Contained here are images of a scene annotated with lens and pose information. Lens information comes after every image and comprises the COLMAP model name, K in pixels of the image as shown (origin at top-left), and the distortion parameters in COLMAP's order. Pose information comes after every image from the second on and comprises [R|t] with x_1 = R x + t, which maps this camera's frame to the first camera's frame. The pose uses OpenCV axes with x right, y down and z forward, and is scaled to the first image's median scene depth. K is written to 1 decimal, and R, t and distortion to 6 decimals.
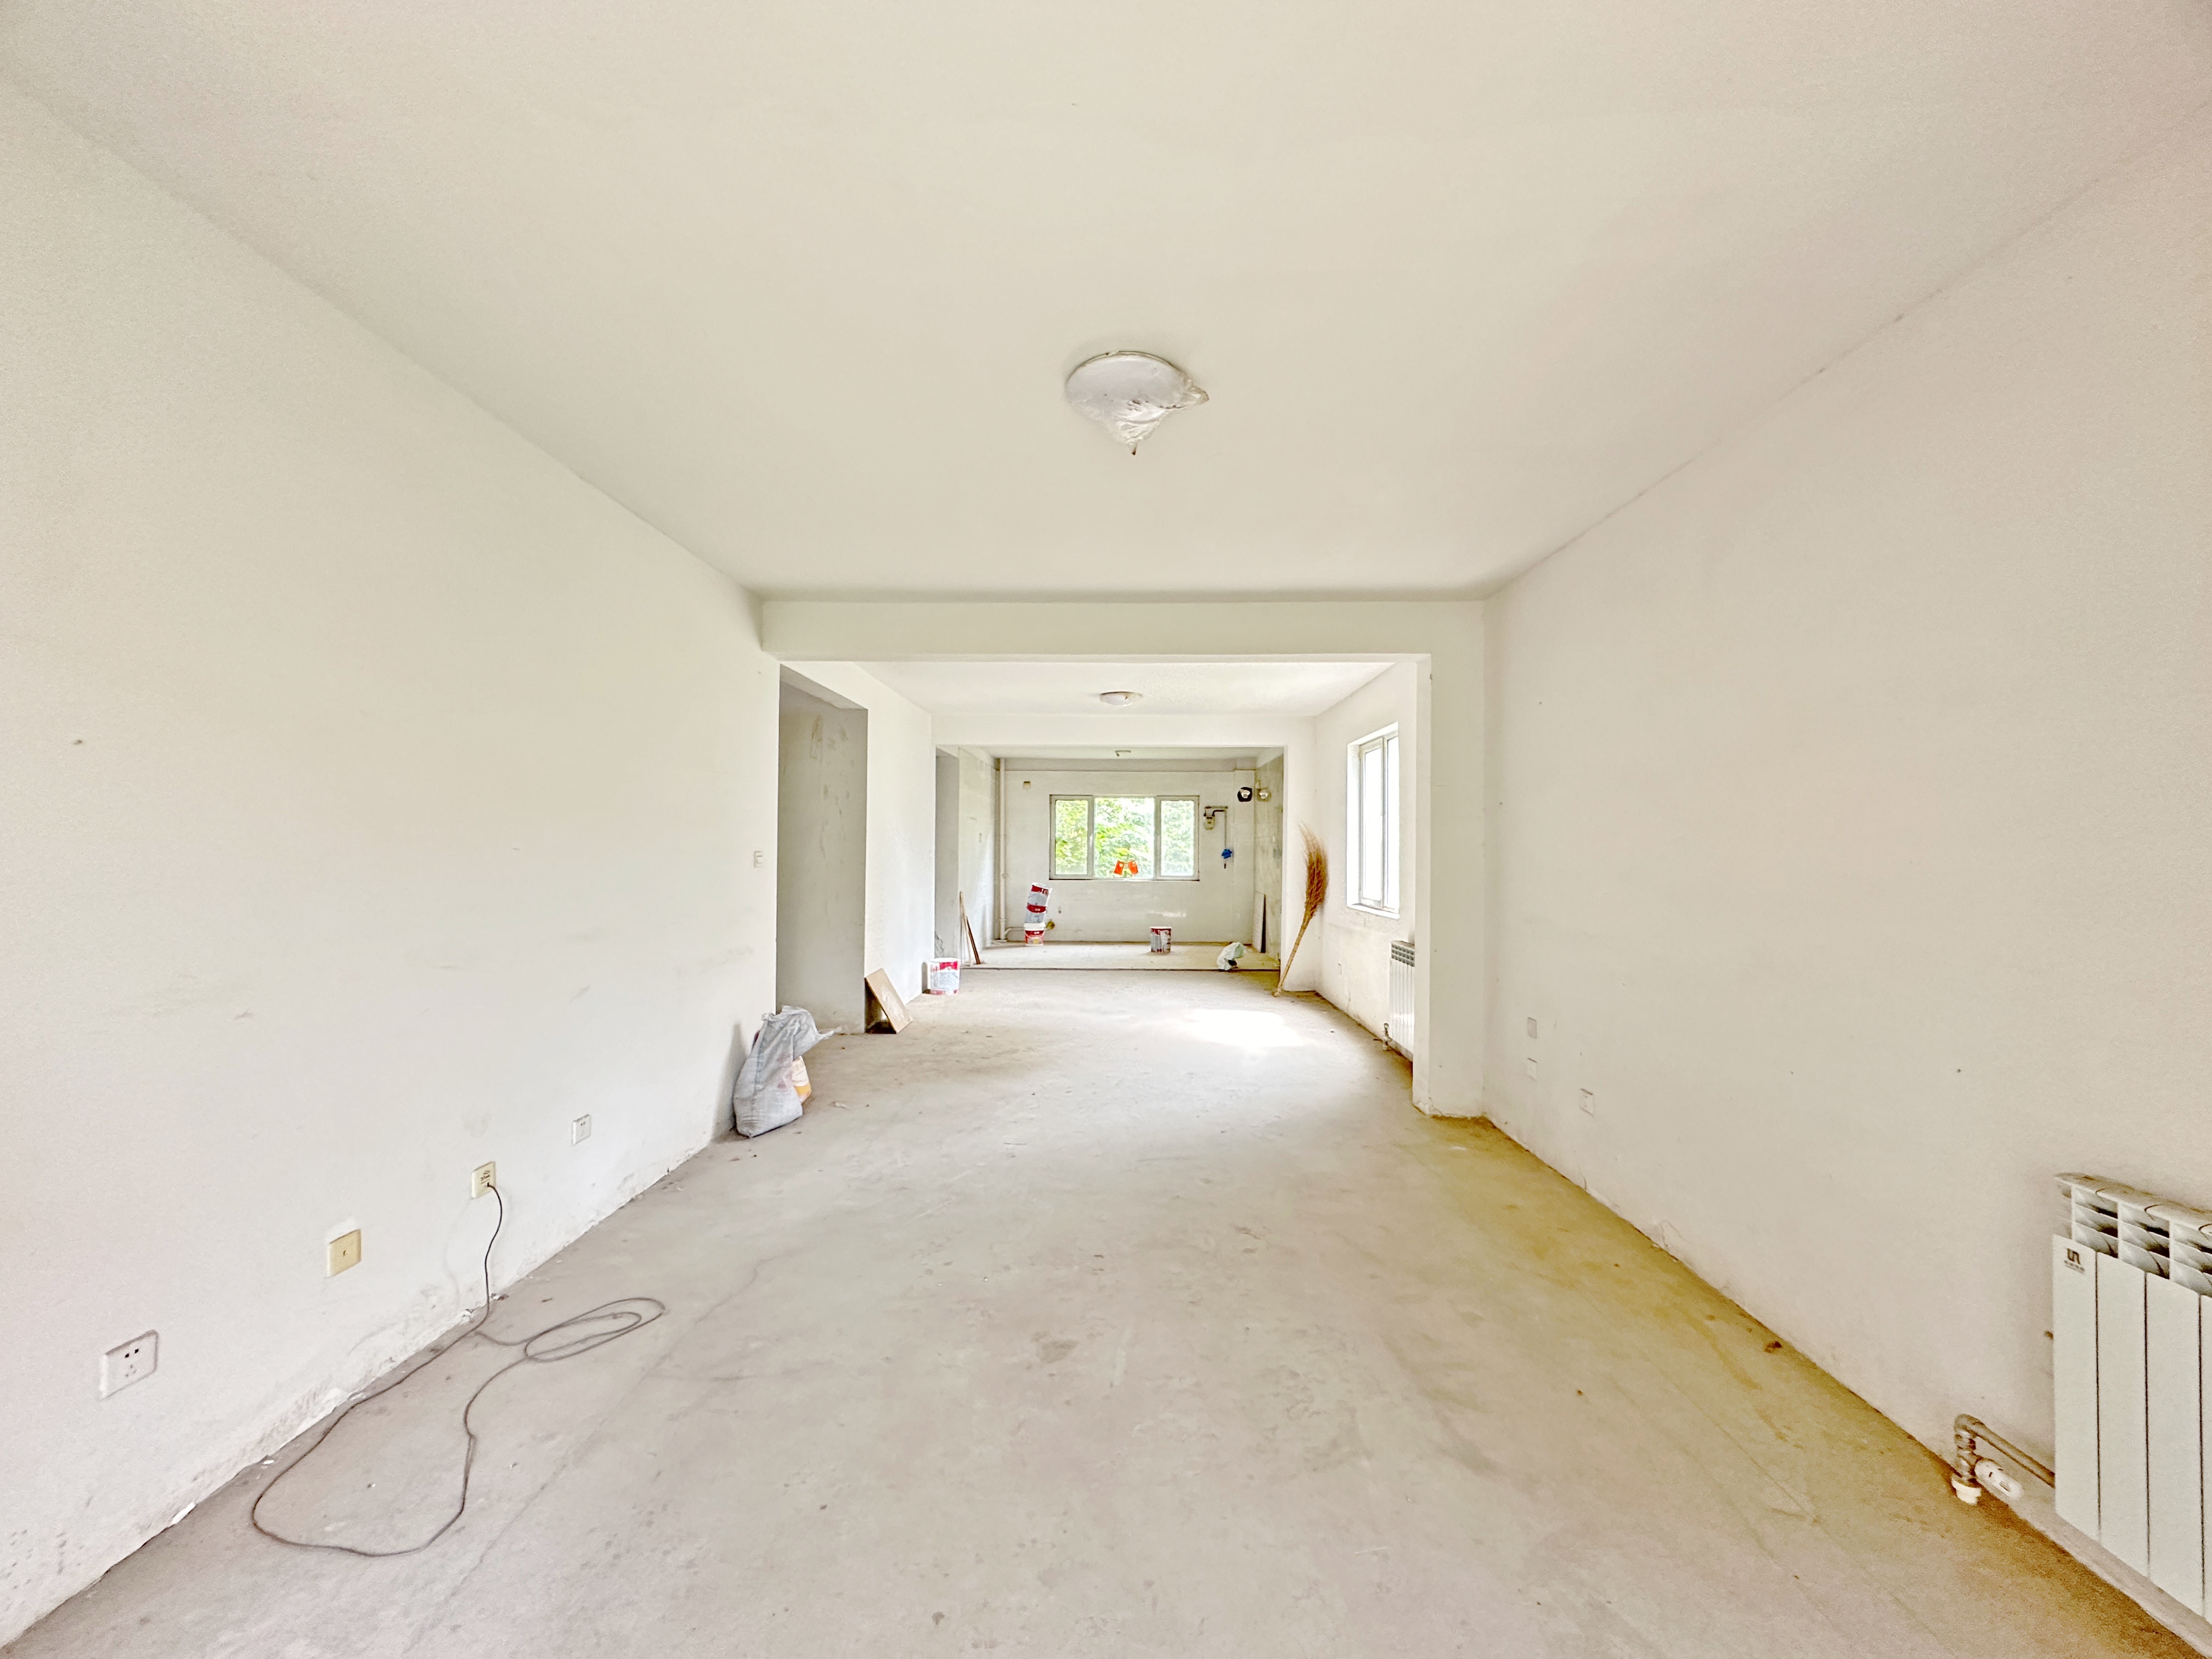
lens RADIAL K [[886.3, 0, 1101.1], [0, 886.3, 836.4], [0, 0, 1]] dist [-0.010585, 0.000243]
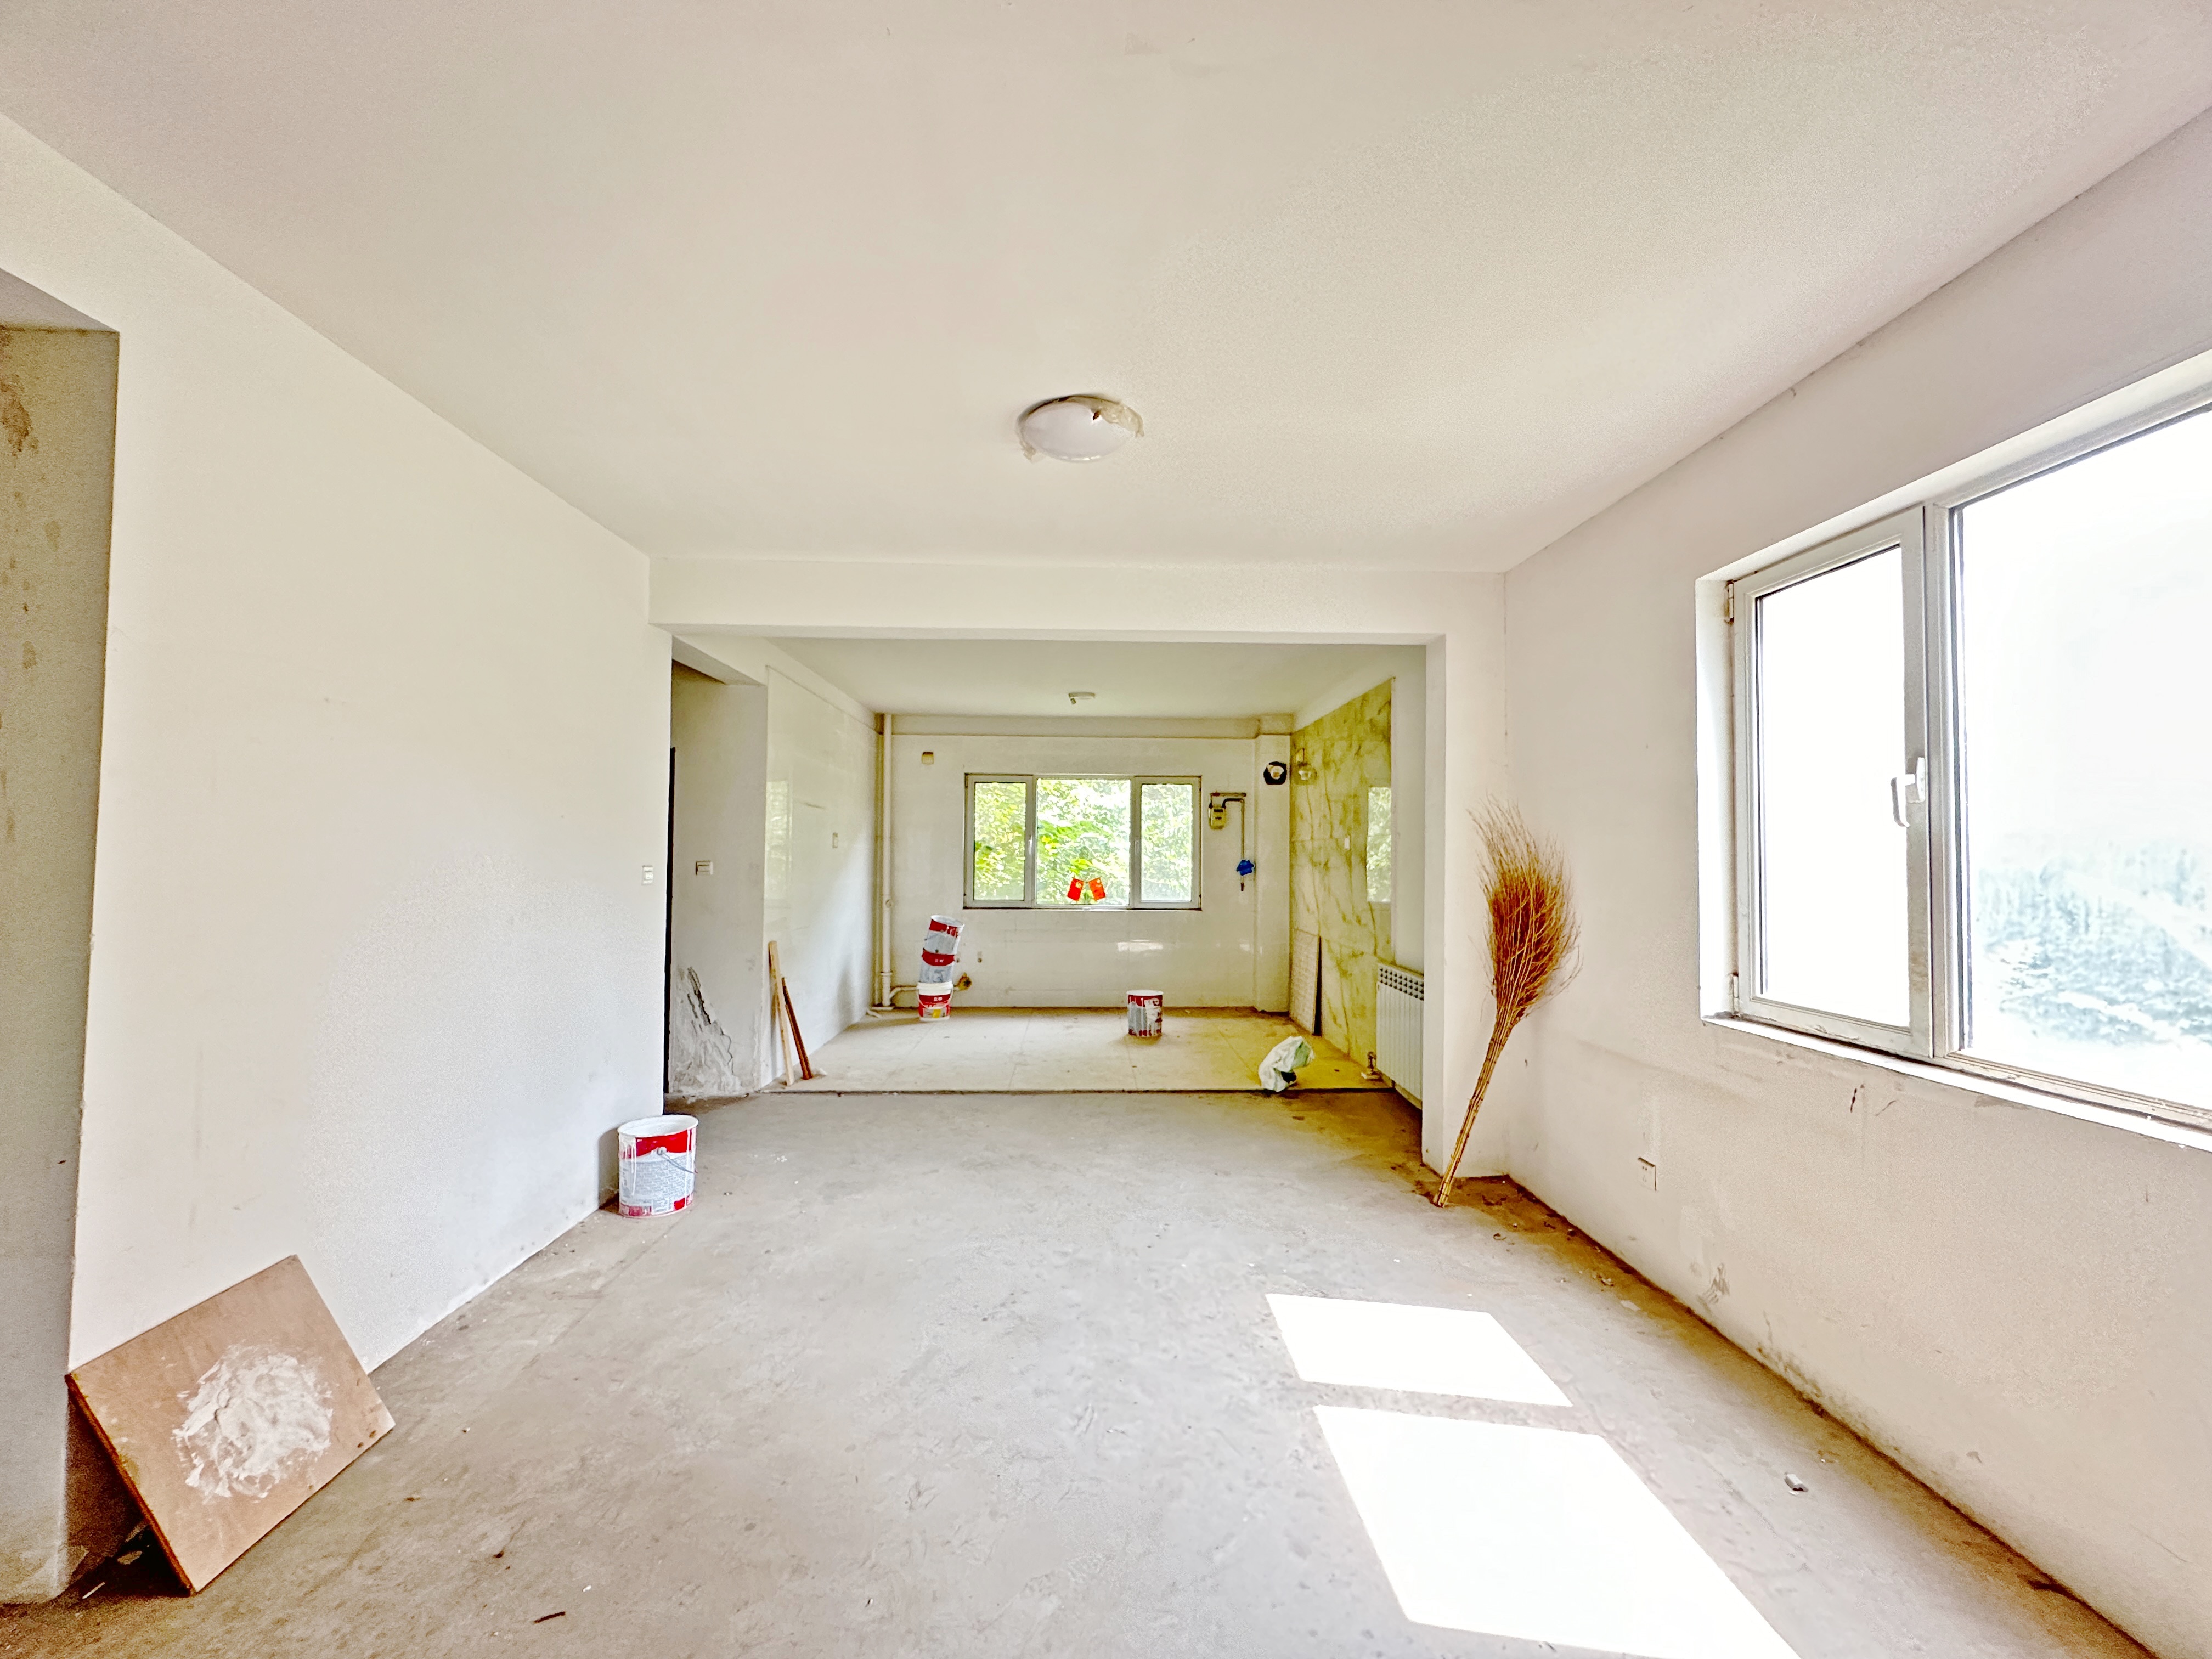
lens RADIAL K [[886.3, 0, 1104.4], [0, 886.3, 834.2], [0, 0, 1]] dist [-0.010585, 0.000243]
pose [[0.998659, 0.003073, 0.051688, 0.008462], [-0.002419, 0.999916, -0.012709, 0.003925], [-0.051723, 0.012567, 0.998582, 0.373435]]
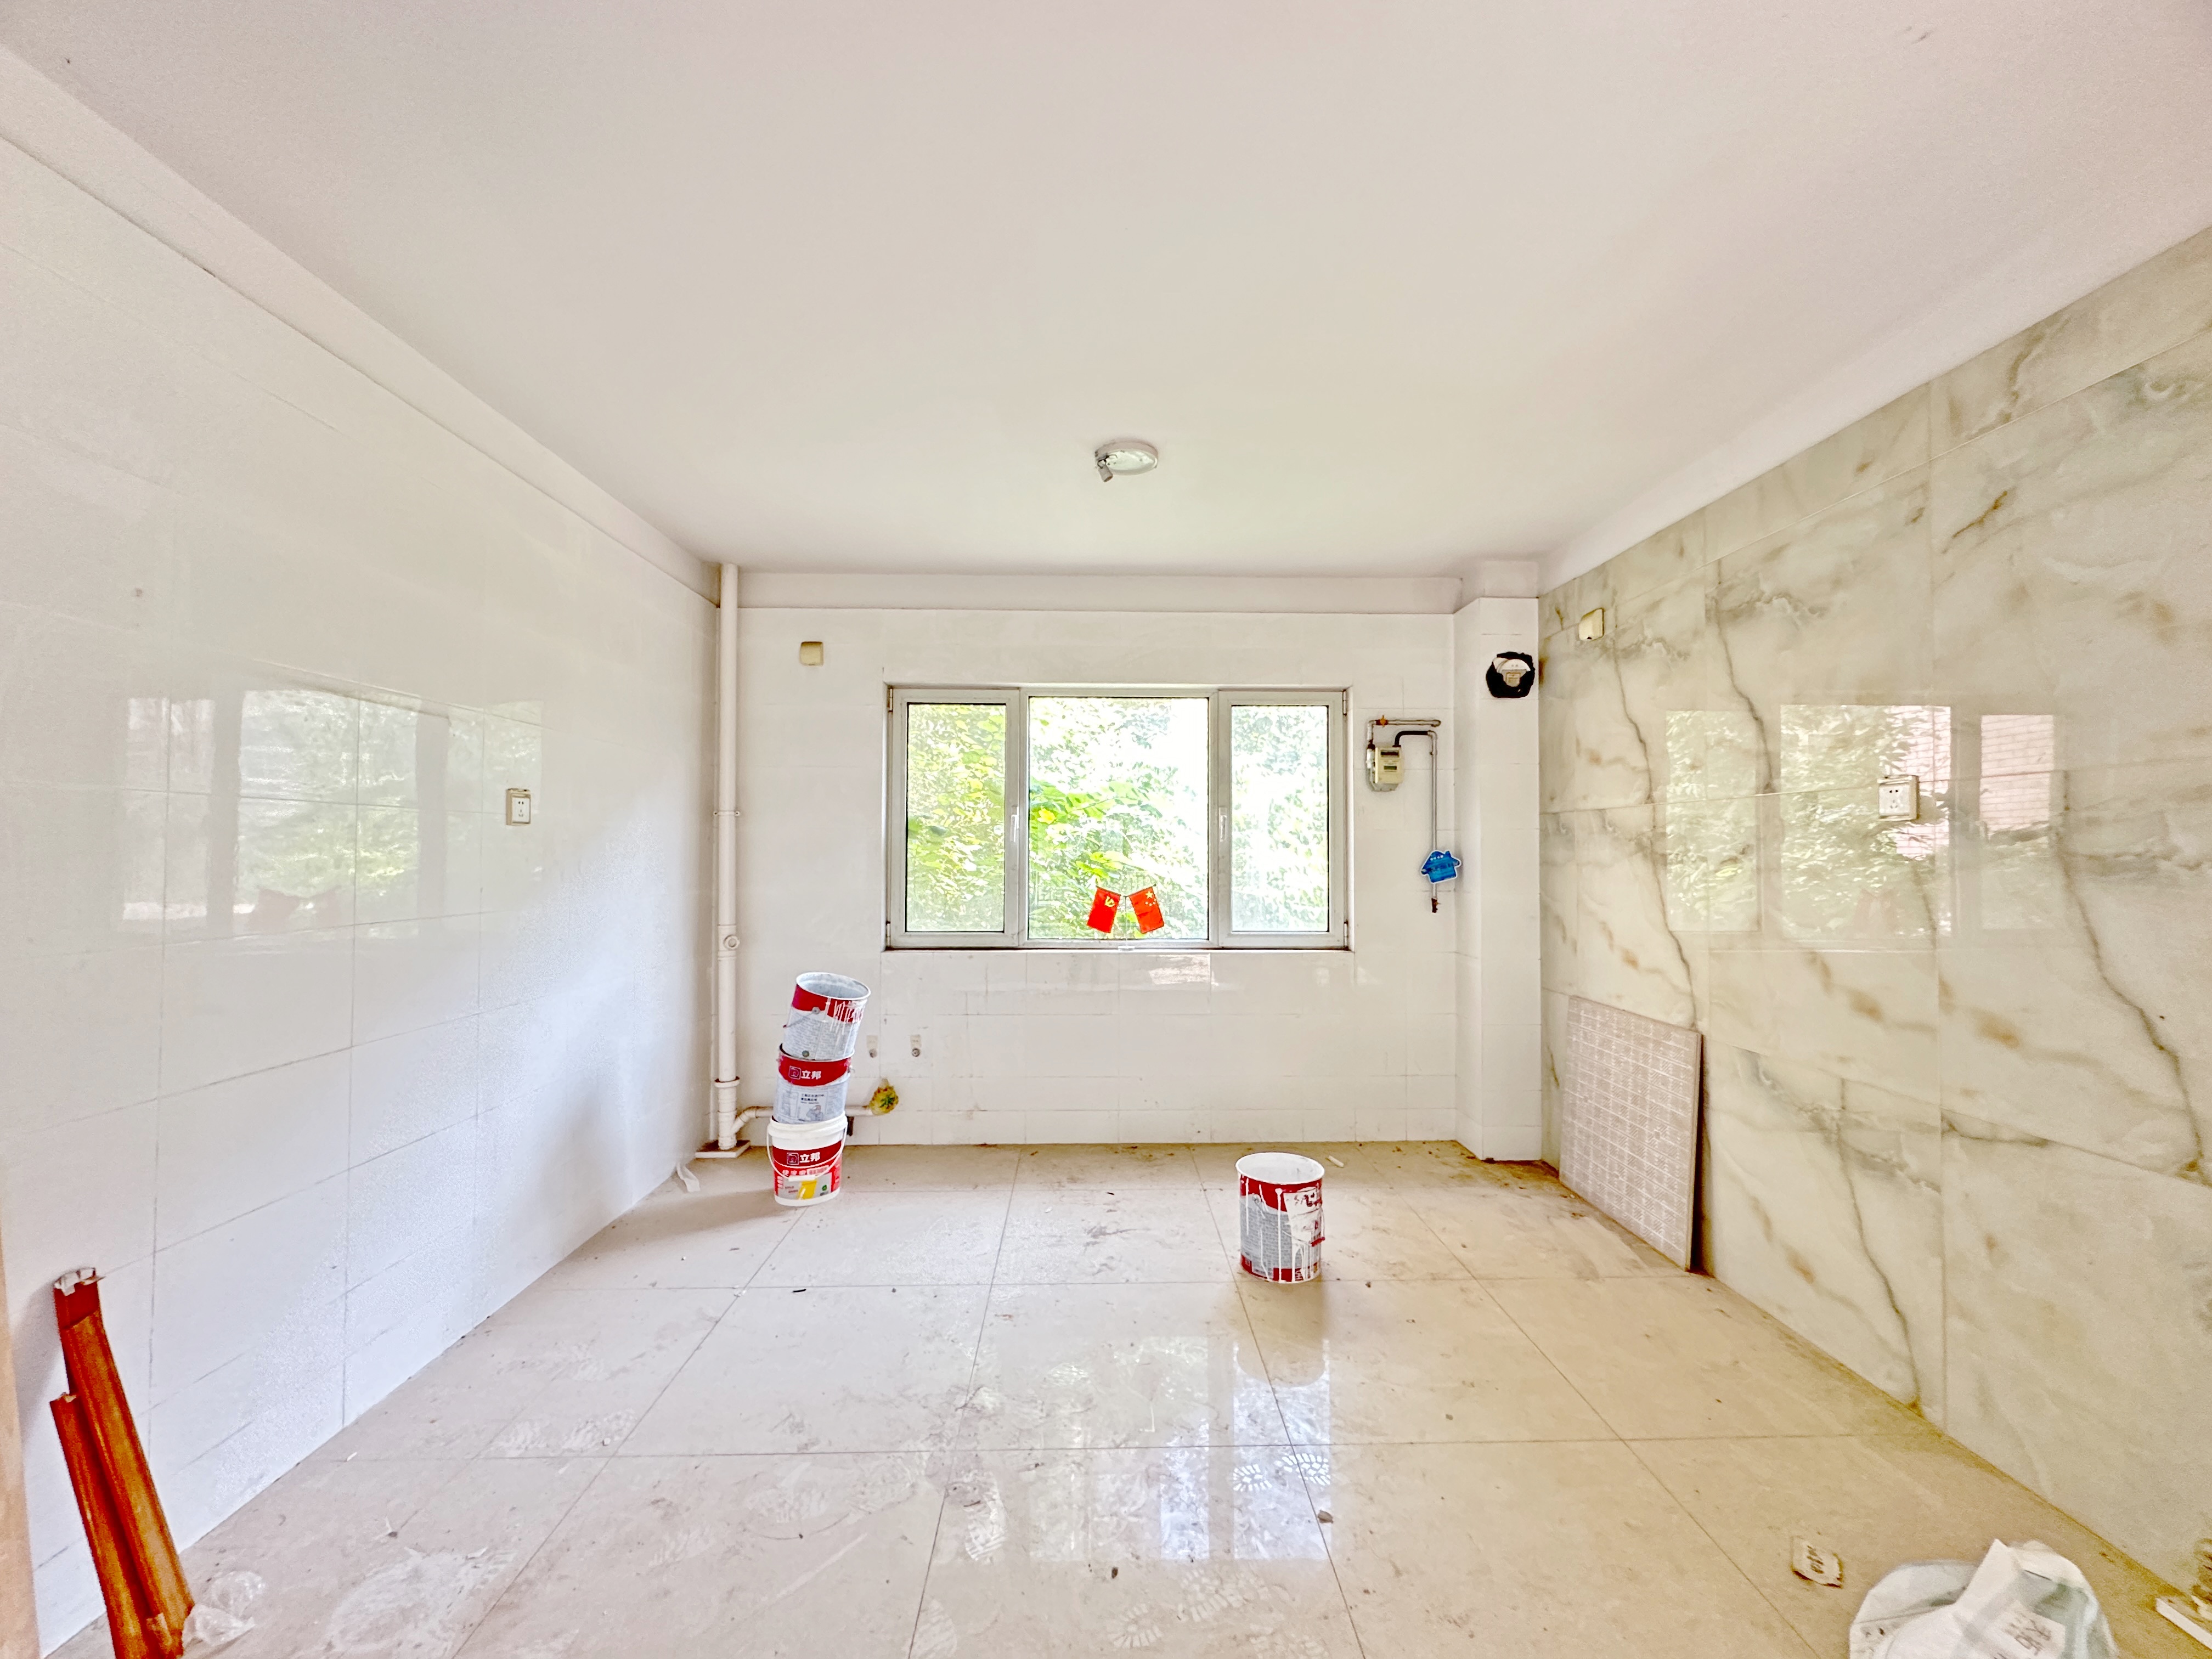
lens RADIAL K [[886.3, 0, 1102.1], [0, 886.3, 830.5], [0, 0, 1]] dist [-0.010585, 0.000243]
pose [[0.999209, -0.002632, 0.039682, 0.007160], [0.002952, 0.999964, -0.007993, 0.008833], [-0.039660, 0.008104, 0.999180, 0.687395]]
